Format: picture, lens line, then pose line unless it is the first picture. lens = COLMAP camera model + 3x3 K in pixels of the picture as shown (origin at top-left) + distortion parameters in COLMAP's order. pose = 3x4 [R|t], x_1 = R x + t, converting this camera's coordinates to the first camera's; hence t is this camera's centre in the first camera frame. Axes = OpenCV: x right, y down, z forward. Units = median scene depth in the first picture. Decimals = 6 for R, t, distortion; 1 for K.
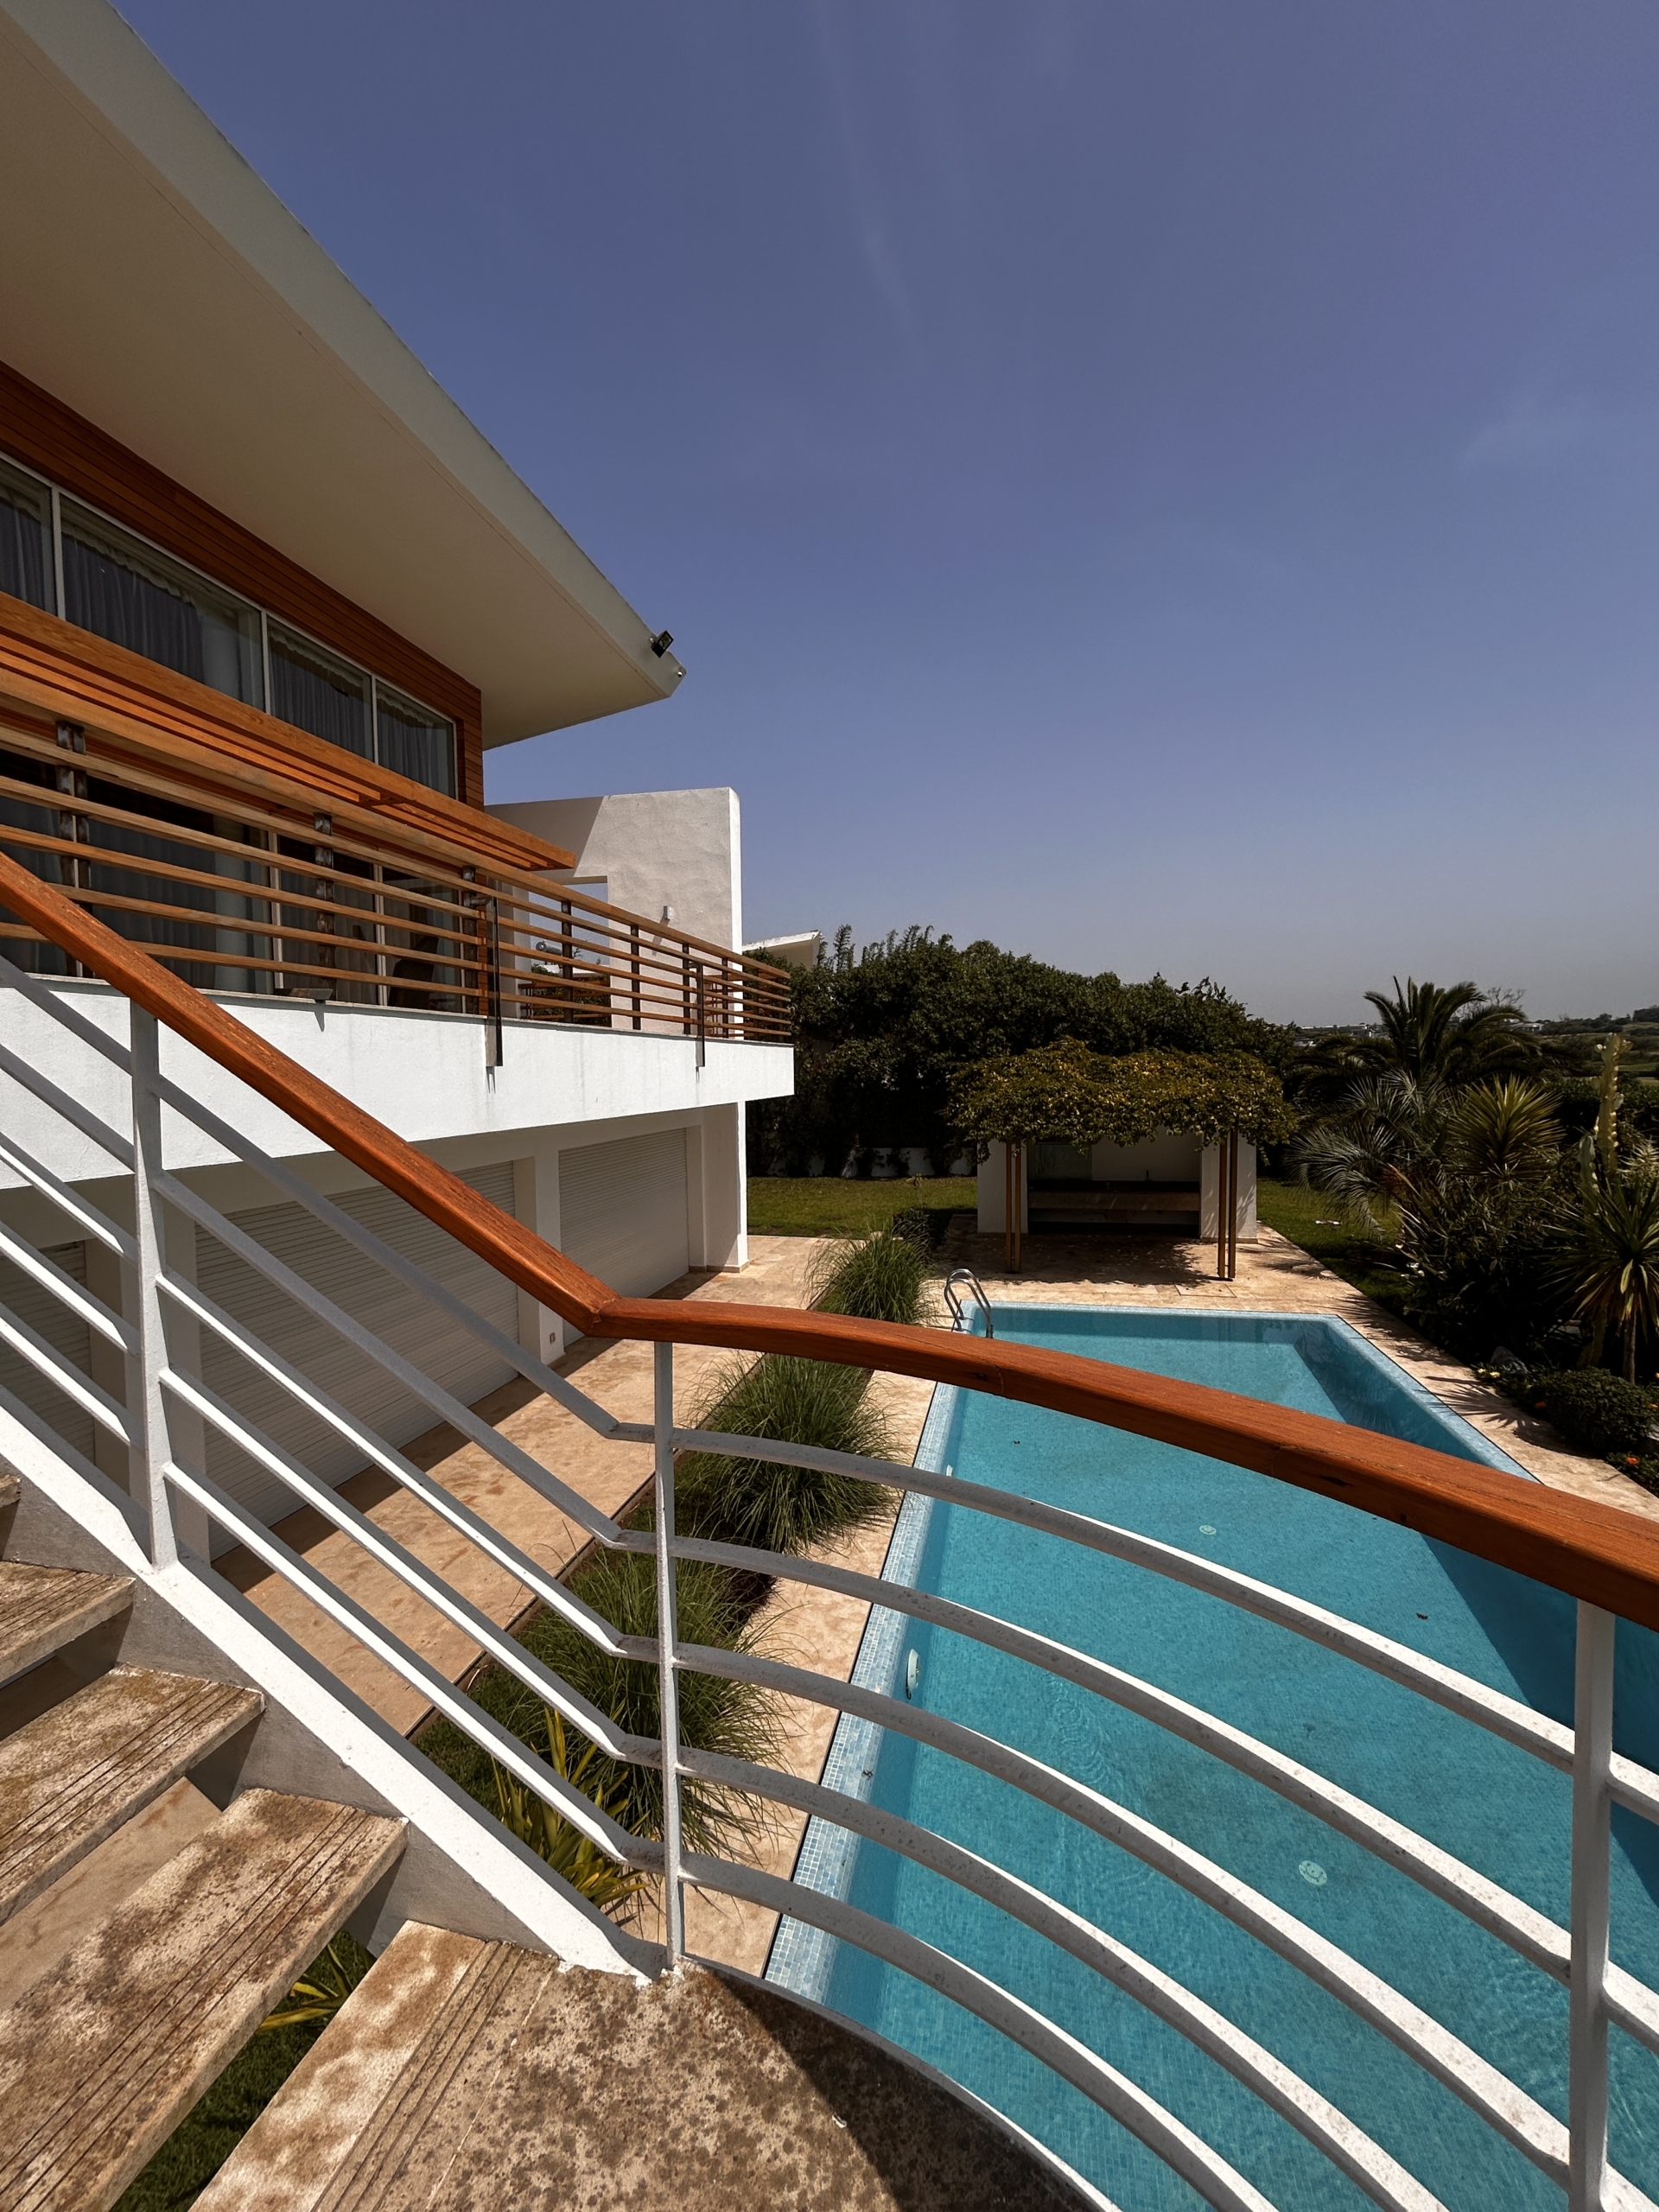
lens RADIAL K [[899.0, 0, 829.5], [0, 899.0, 1106.0], [0, 0, 1]] dist [0.000762, 0.000148]
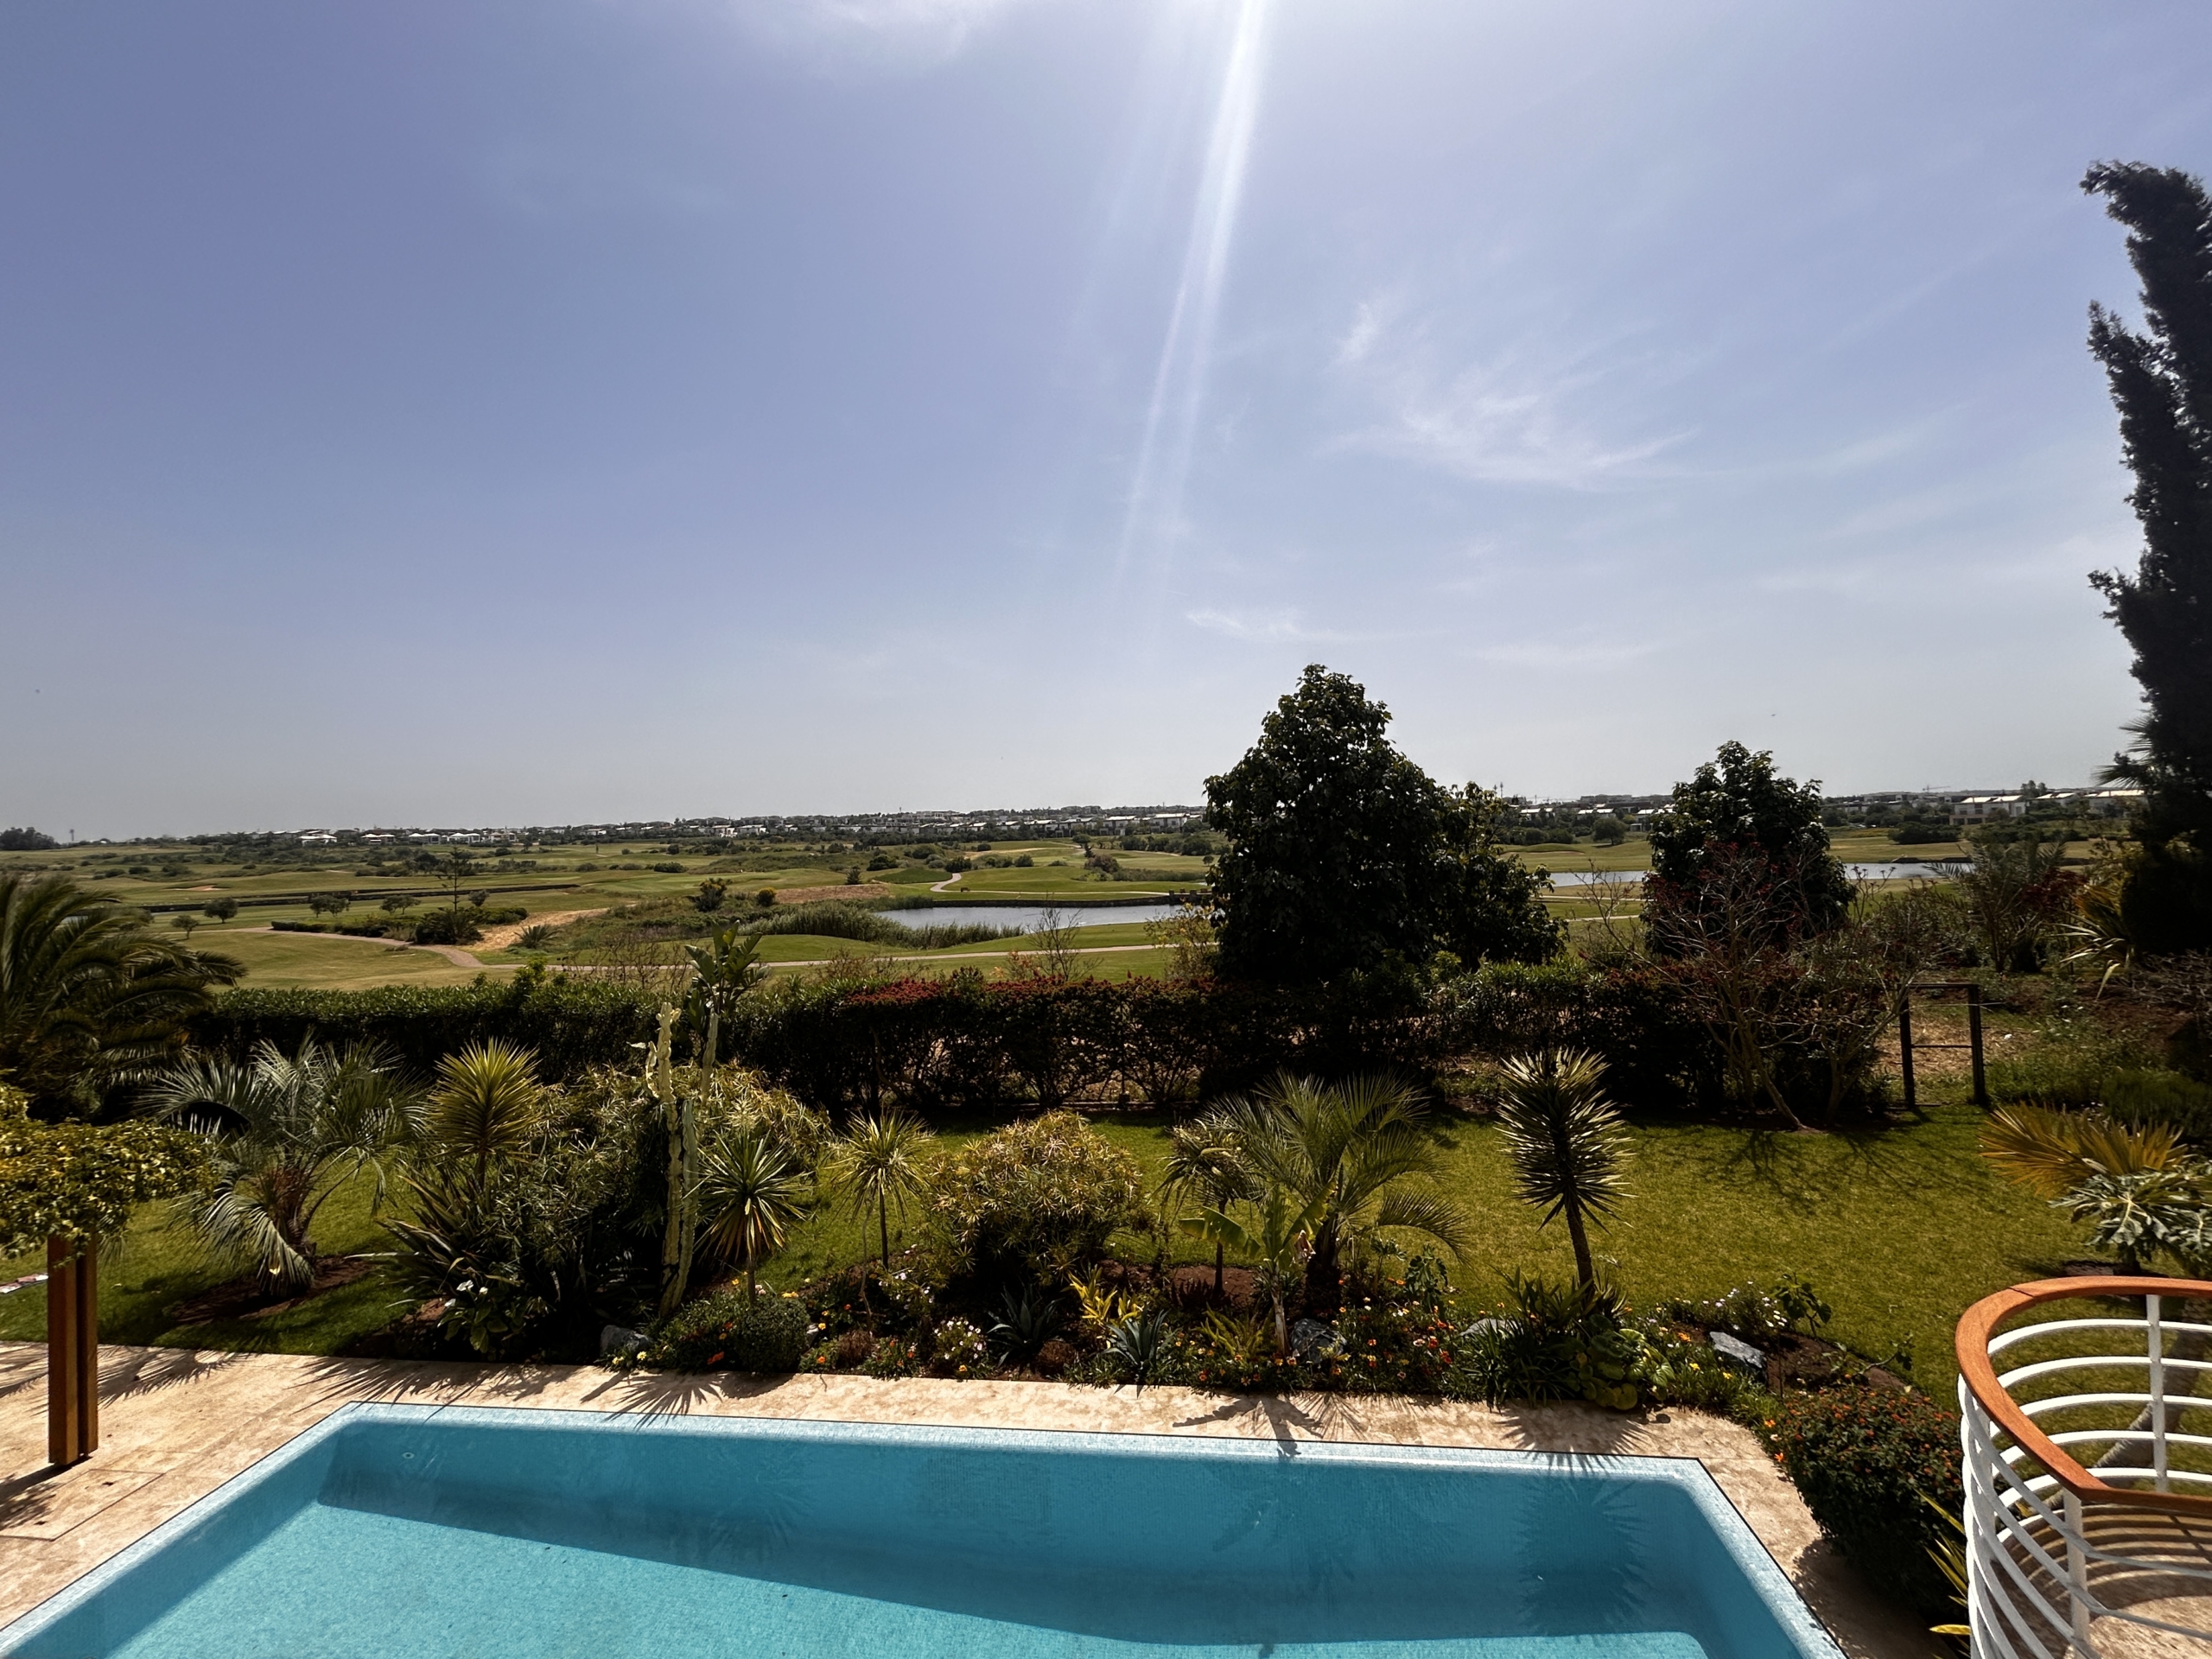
lens RADIAL K [[899.0, 0, 1106.0], [0, 899.0, 829.5], [0, 0, 1]] dist [0.000762, 0.000148]
pose [[-0.092127, 0.028028, 0.995353, -0.294240], [0.085487, 0.996136, -0.020137, -0.199898], [-0.992071, 0.083235, -0.094167, 0.464769]]
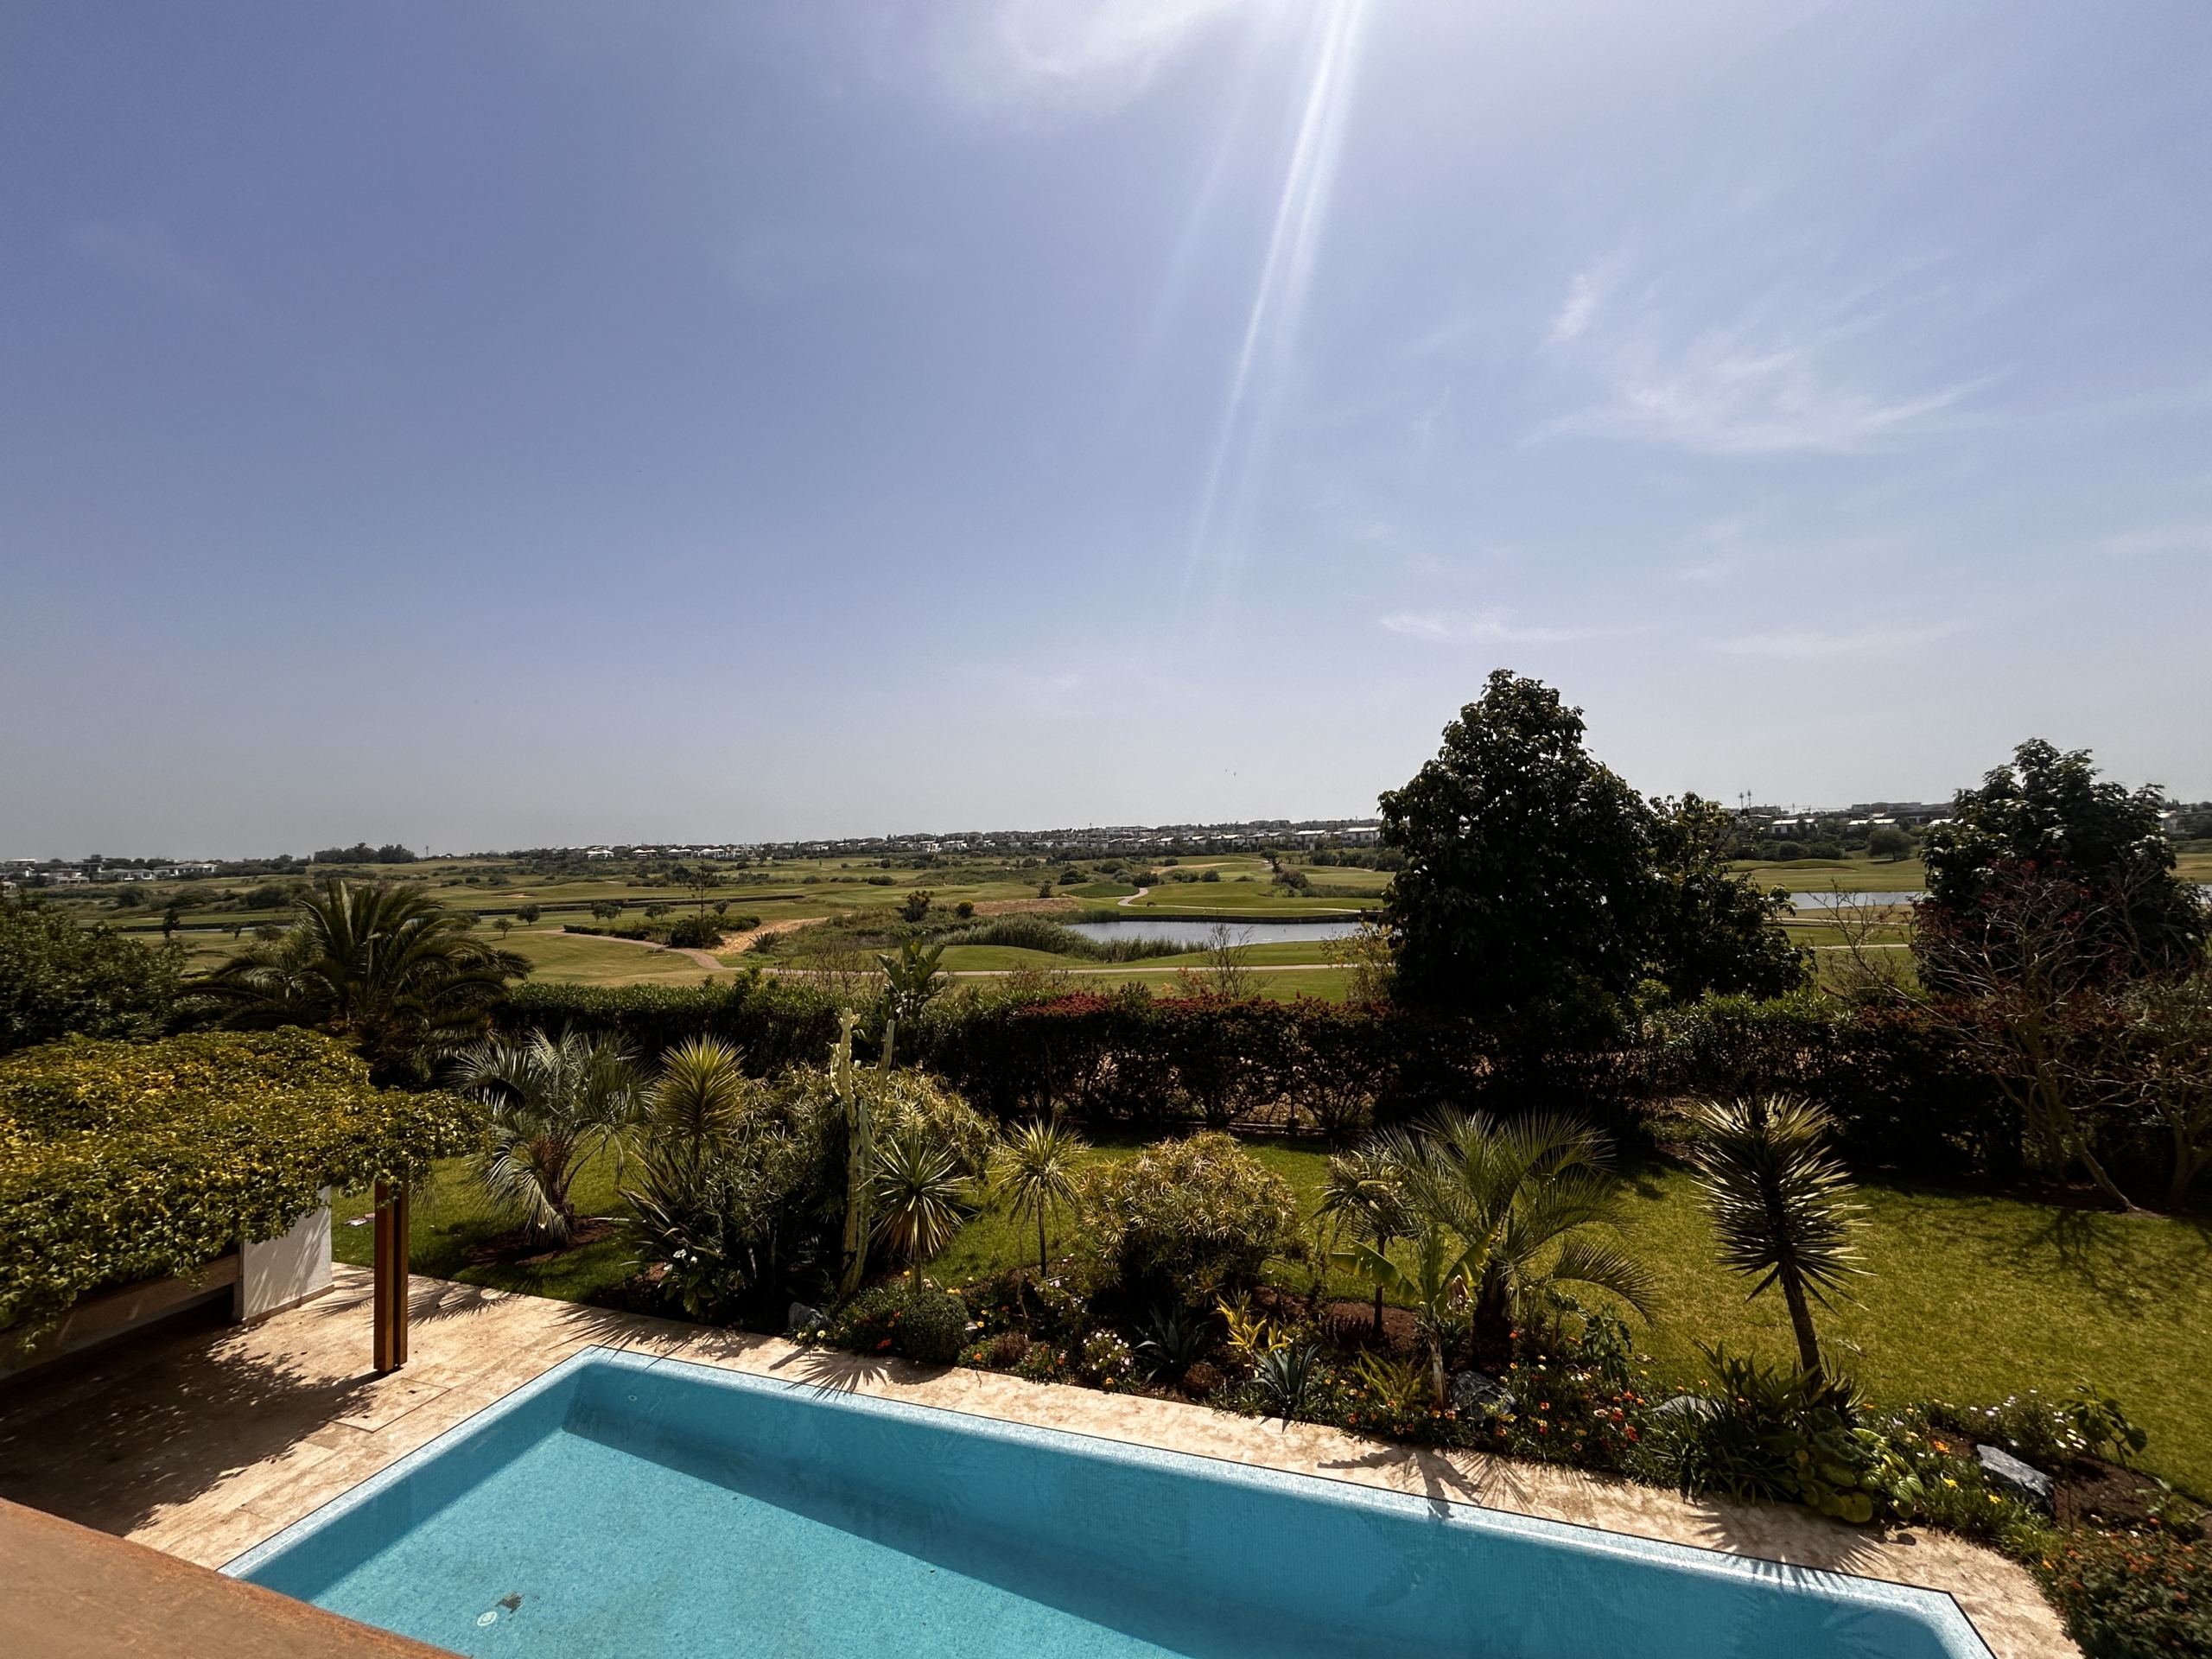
lens RADIAL K [[899.0, 0, 1106.0], [0, 899.0, 829.5], [0, 0, 1]] dist [0.000762, 0.000148]
pose [[0.115139, 0.044400, 0.992357, -0.300253], [0.081843, 0.995180, -0.054022, -0.200482], [-0.989972, 0.087437, 0.110950, 0.422217]]
